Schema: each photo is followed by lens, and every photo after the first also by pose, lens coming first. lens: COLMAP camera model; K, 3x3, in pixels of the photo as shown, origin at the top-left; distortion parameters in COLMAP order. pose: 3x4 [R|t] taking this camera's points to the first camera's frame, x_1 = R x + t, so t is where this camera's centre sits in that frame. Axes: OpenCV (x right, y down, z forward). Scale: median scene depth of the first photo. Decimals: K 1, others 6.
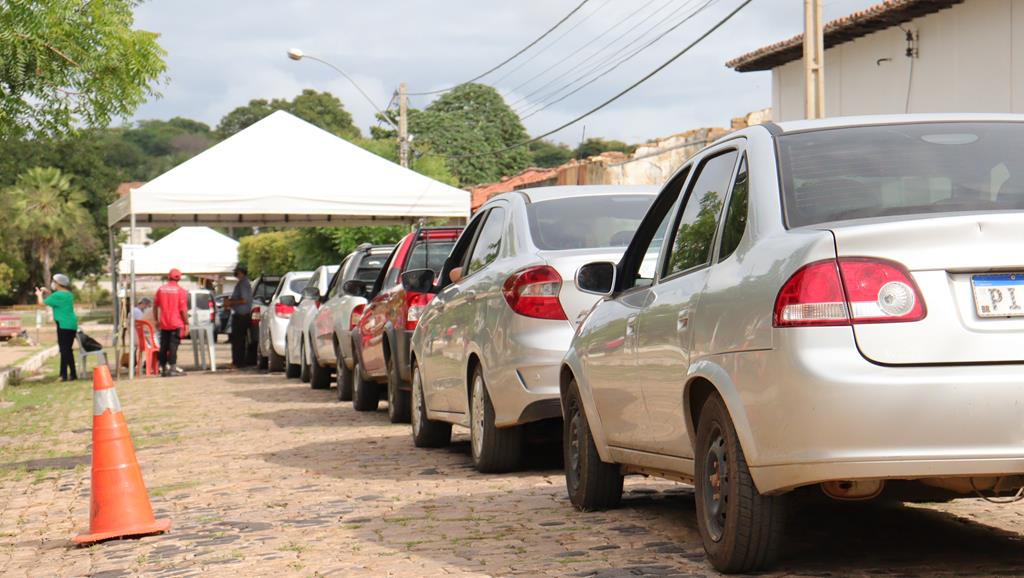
lens RADIAL K [[2816.7, 0, 512.2], [0, 2816.7, 288.6], [0, 0, 1]] dist [0.798058, 0.000000]
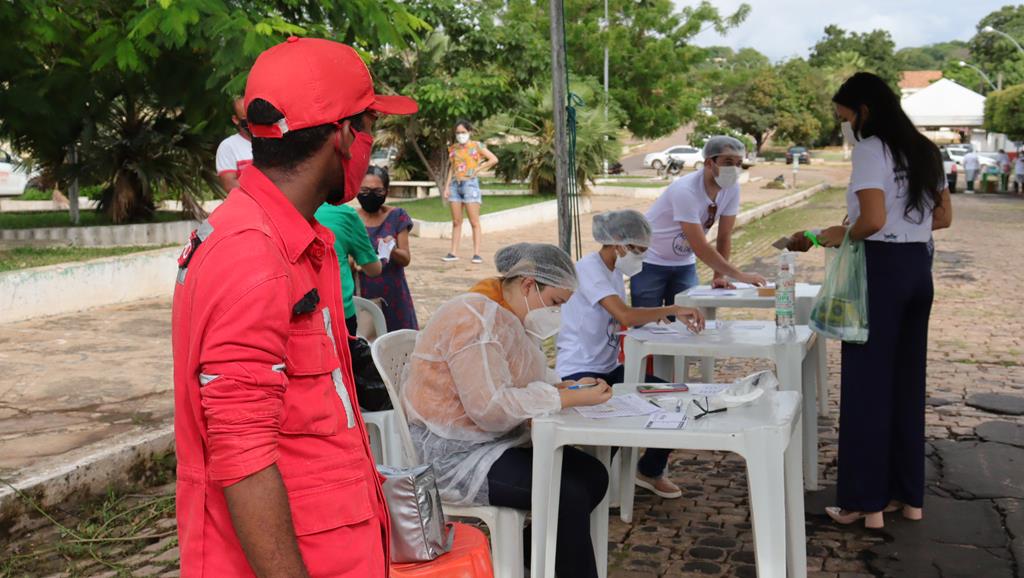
lens RADIAL K [[1360.1, 0, 511.9], [0, 1360.1, 289.0], [0, 0, 1]] dist [0.171175, 0.000000]
pose [[0.912424, 0.065868, -0.403910, -0.027713], [-0.019775, 0.992906, 0.117249, -0.001406], [0.408768, -0.098994, 0.907254, 0.287529]]
